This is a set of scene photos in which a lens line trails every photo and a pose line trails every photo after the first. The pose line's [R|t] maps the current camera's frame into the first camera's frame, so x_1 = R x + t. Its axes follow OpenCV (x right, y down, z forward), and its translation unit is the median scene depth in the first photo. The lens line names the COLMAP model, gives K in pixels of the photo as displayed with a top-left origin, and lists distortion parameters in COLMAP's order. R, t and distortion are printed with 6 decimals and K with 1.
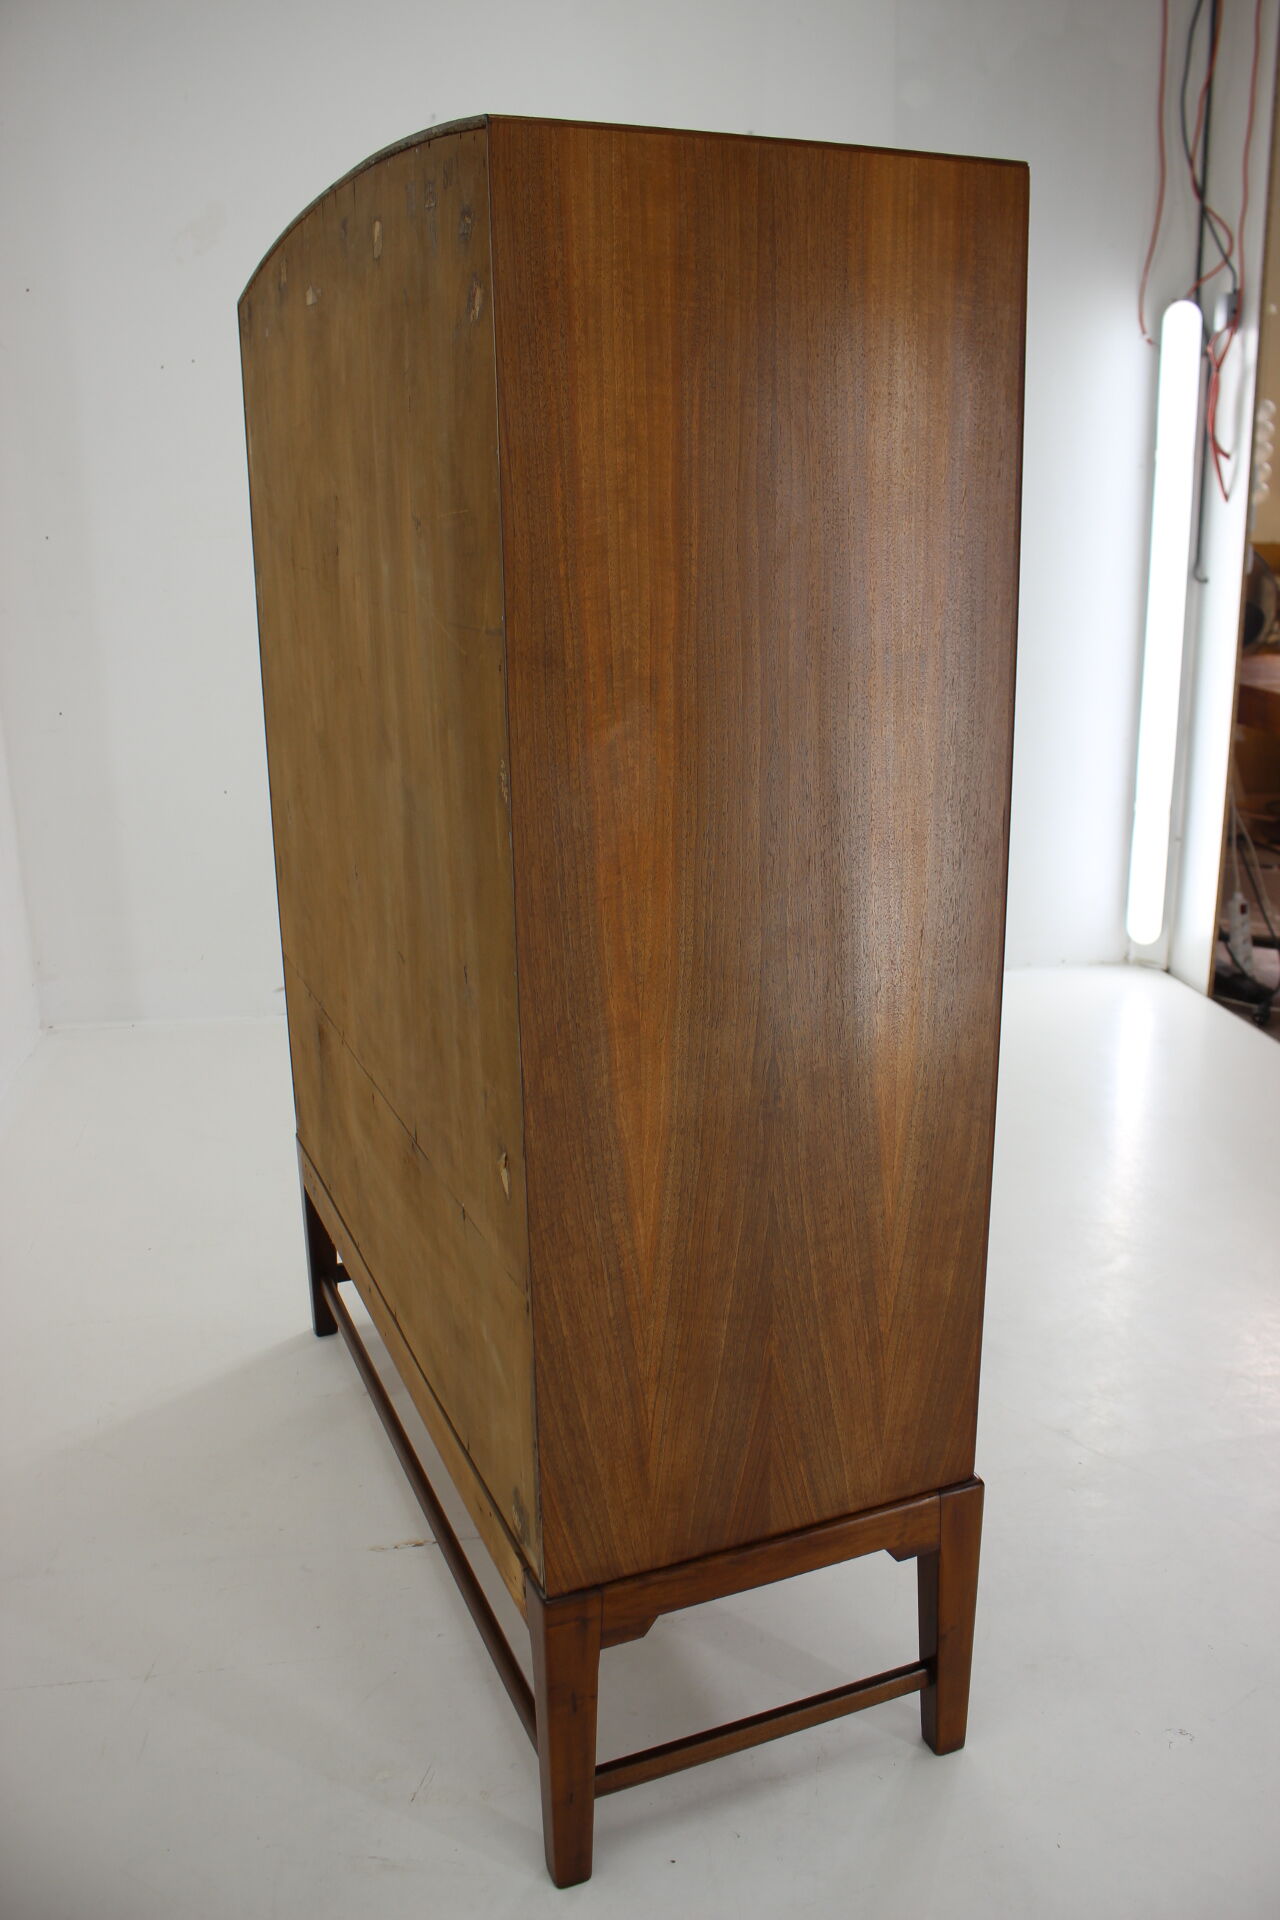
lens RADIAL K [[1599.9, 0, 648.3], [0, 1599.9, 956.6], [0, 0, 1]] dist [-0.162928, 0.138197]
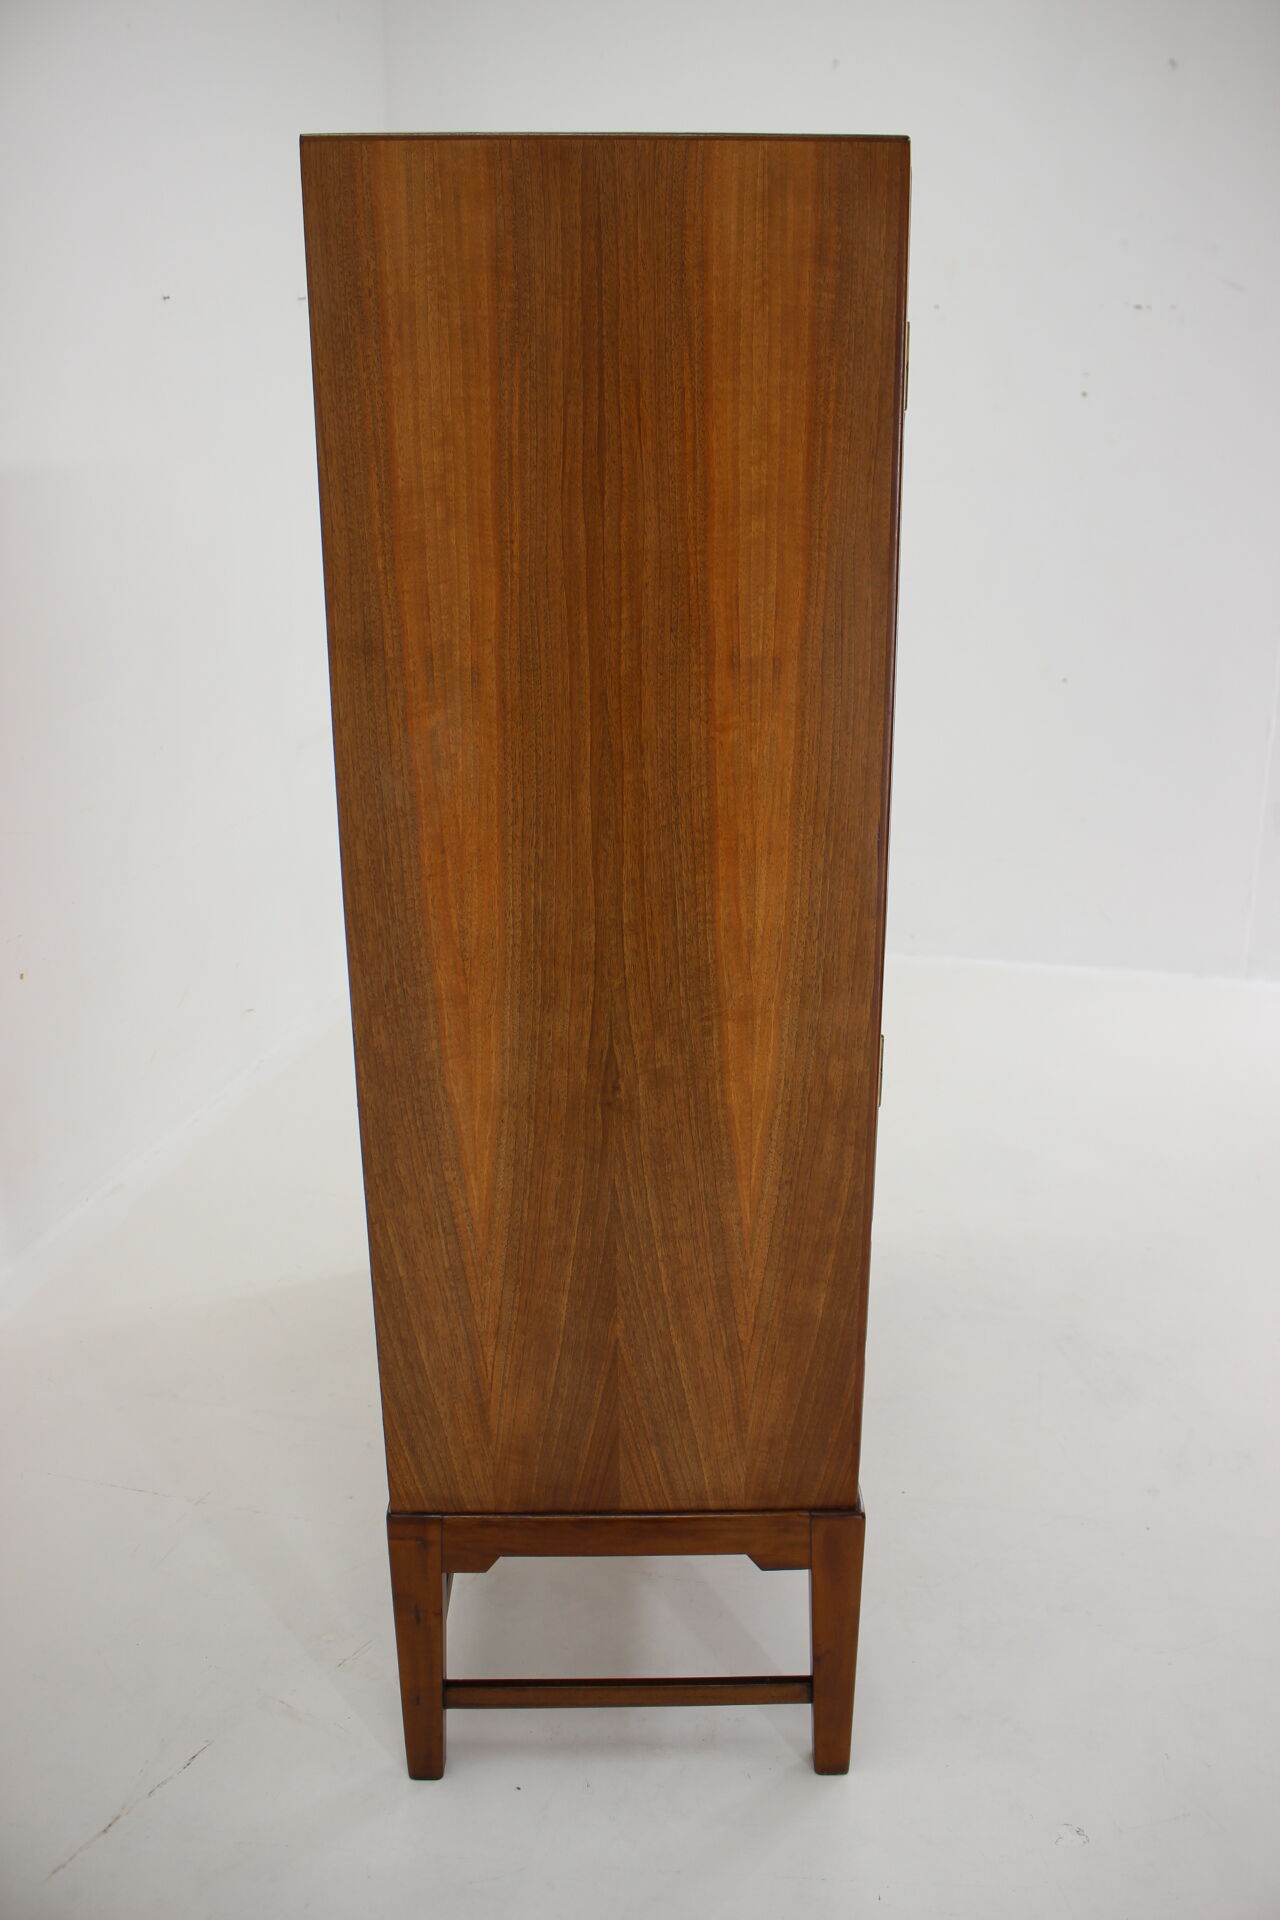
lens RADIAL K [[1599.9, 0, 648.3], [0, 1599.9, 956.6], [0, 0, 1]] dist [-0.162928, 0.138197]
pose [[0.928164, 0.130546, -0.348525, 0.464803], [-0.114525, 0.991207, 0.066281, -0.067269], [0.354113, -0.021605, 0.934953, 0.065176]]
